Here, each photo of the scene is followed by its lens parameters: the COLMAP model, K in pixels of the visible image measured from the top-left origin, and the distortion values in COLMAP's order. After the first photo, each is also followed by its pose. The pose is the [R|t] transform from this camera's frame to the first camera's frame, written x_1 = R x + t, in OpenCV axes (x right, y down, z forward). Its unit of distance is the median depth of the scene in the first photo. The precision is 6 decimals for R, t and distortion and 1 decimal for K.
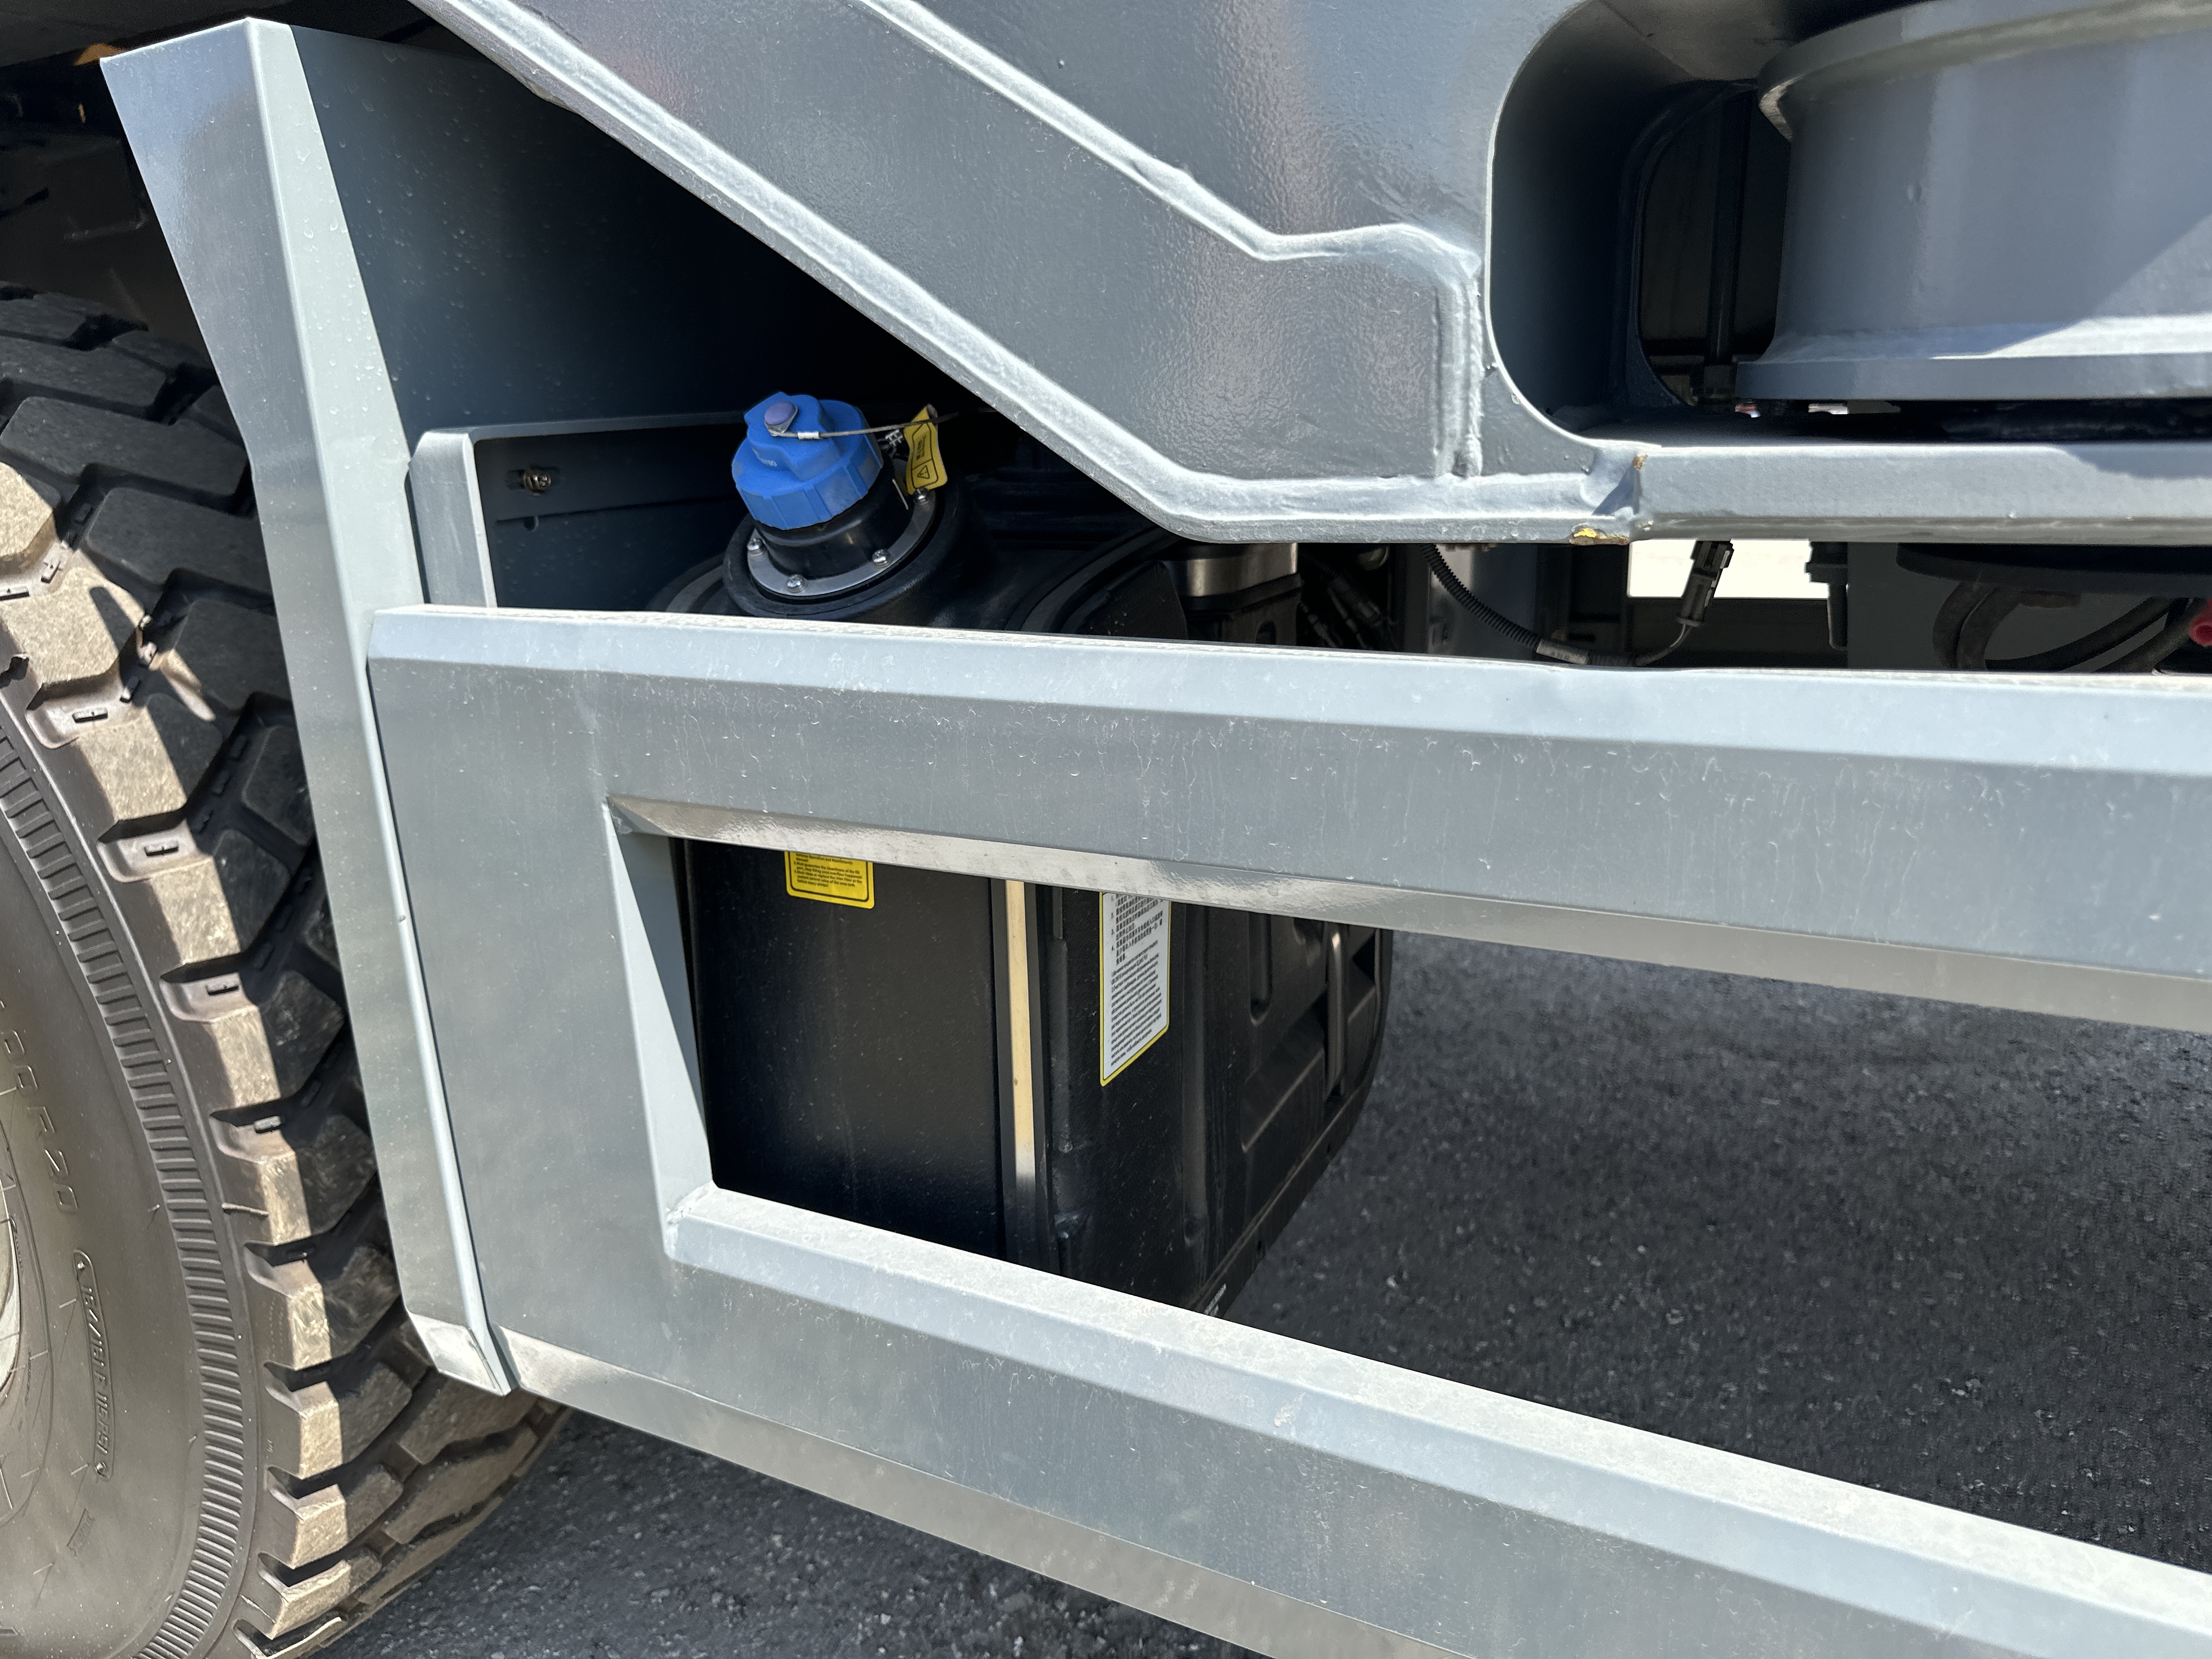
lens RADIAL K [[1569.2, 0, 1115.1], [0, 1569.2, 832.0], [0, 0, 1]] dist [-0.007827, -0.003241]
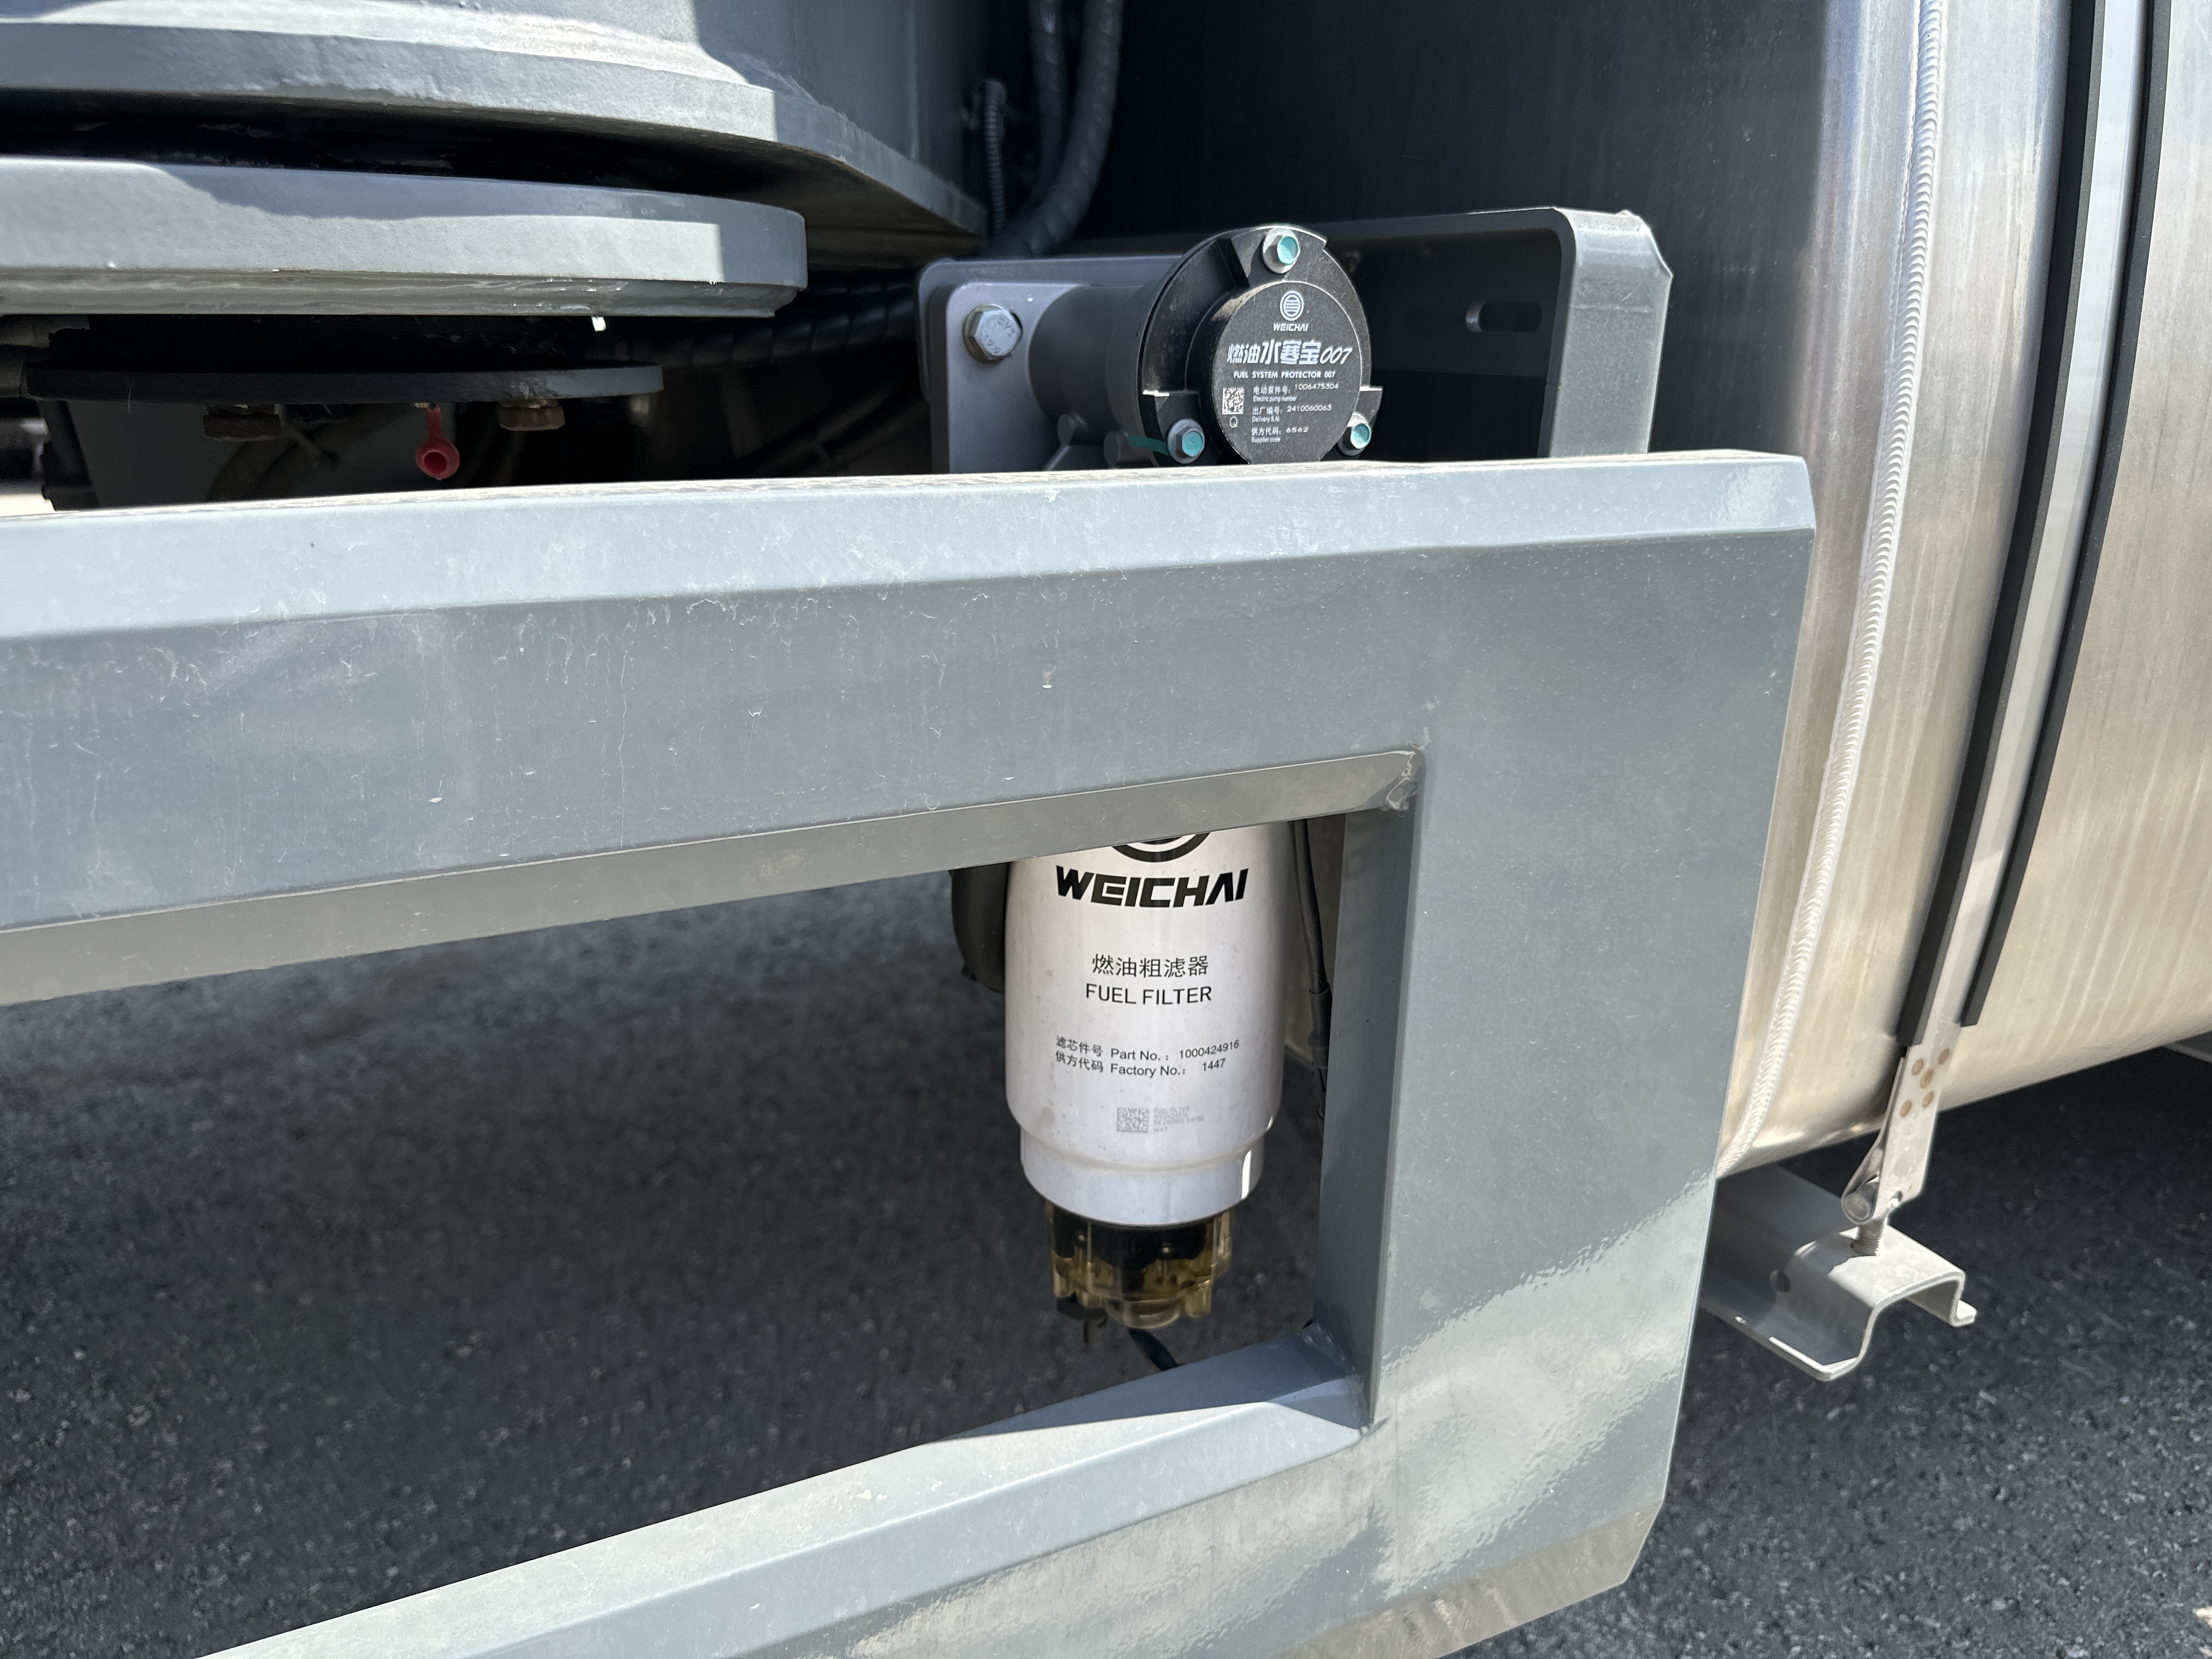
lens RADIAL K [[1569.2, 0, 1115.1], [0, 1569.2, 832.0], [0, 0, 1]] dist [-0.007827, -0.003241]
pose [[0.572615, -0.201115, 0.794773, 0.050483], [0.187606, 0.975864, 0.111775, 0.009883], [-0.798070, 0.085100, 0.596525, 0.057345]]
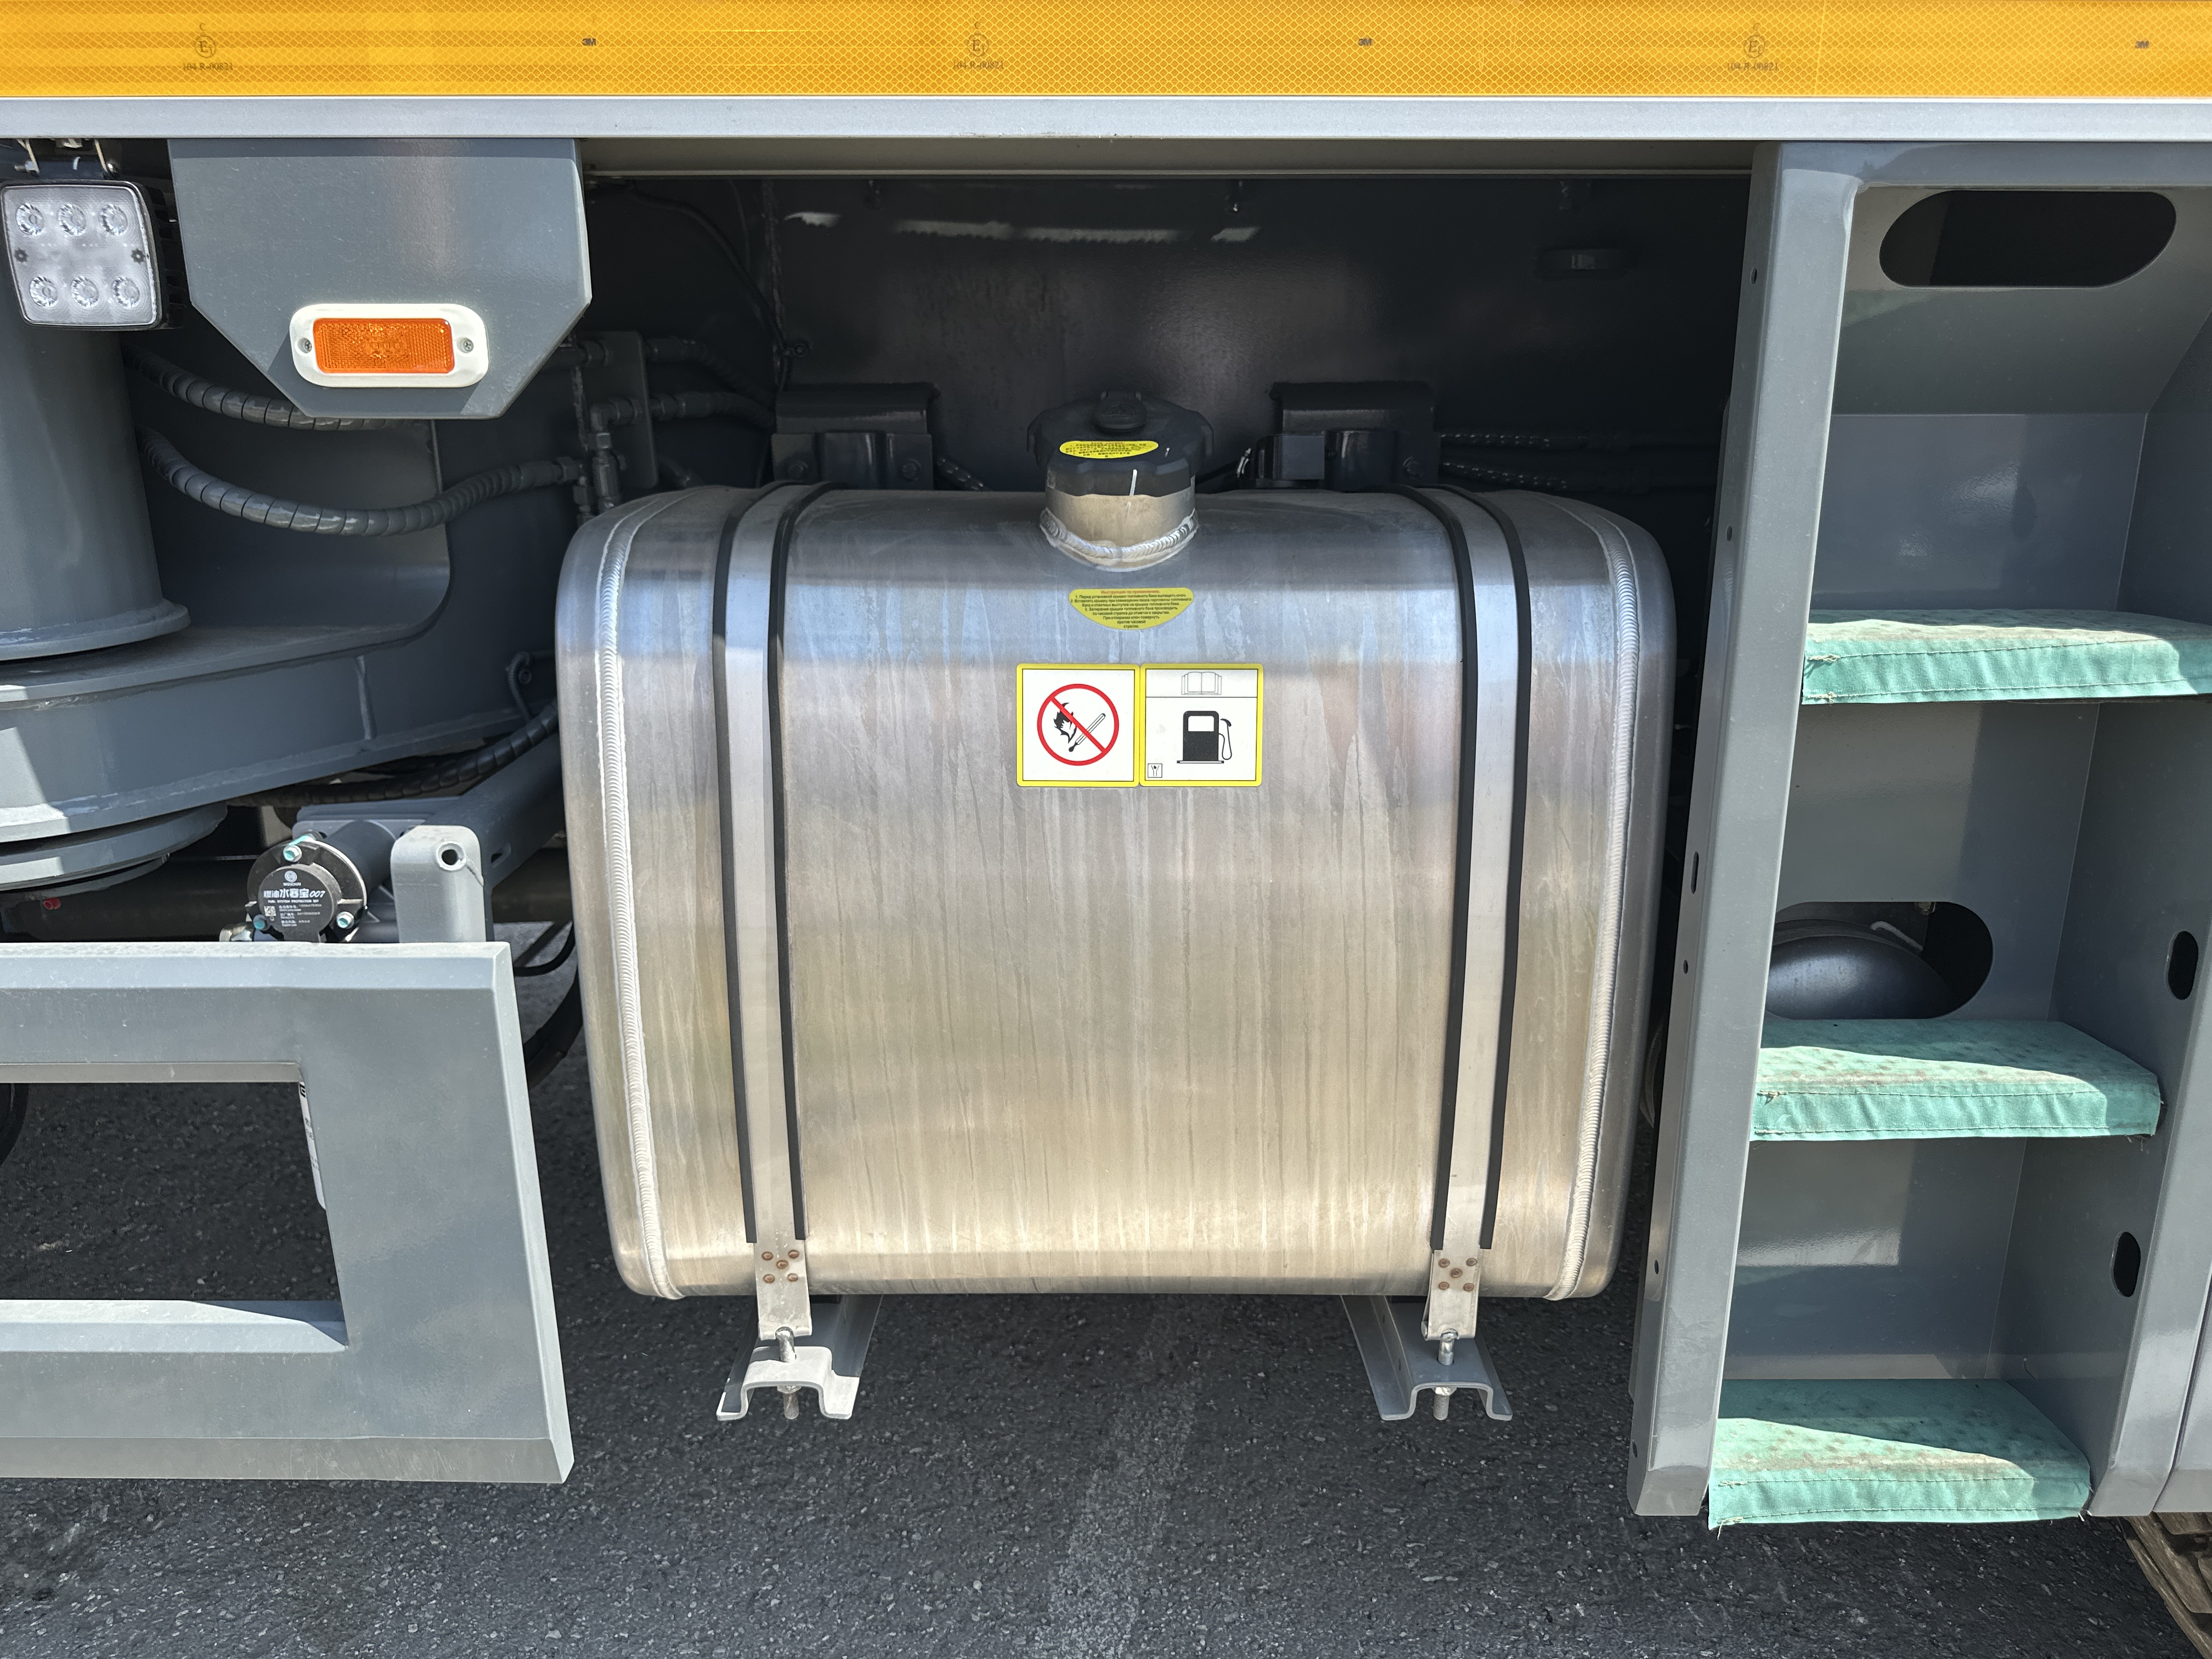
lens RADIAL K [[1569.2, 0, 1115.1], [0, 1569.2, 832.0], [0, 0, 1]] dist [-0.007827, -0.003241]
pose [[0.873270, -0.093123, 0.478255, 0.232162], [0.096798, 0.995158, 0.017023, -0.027063], [-0.477525, 0.031429, 0.878056, -0.422992]]
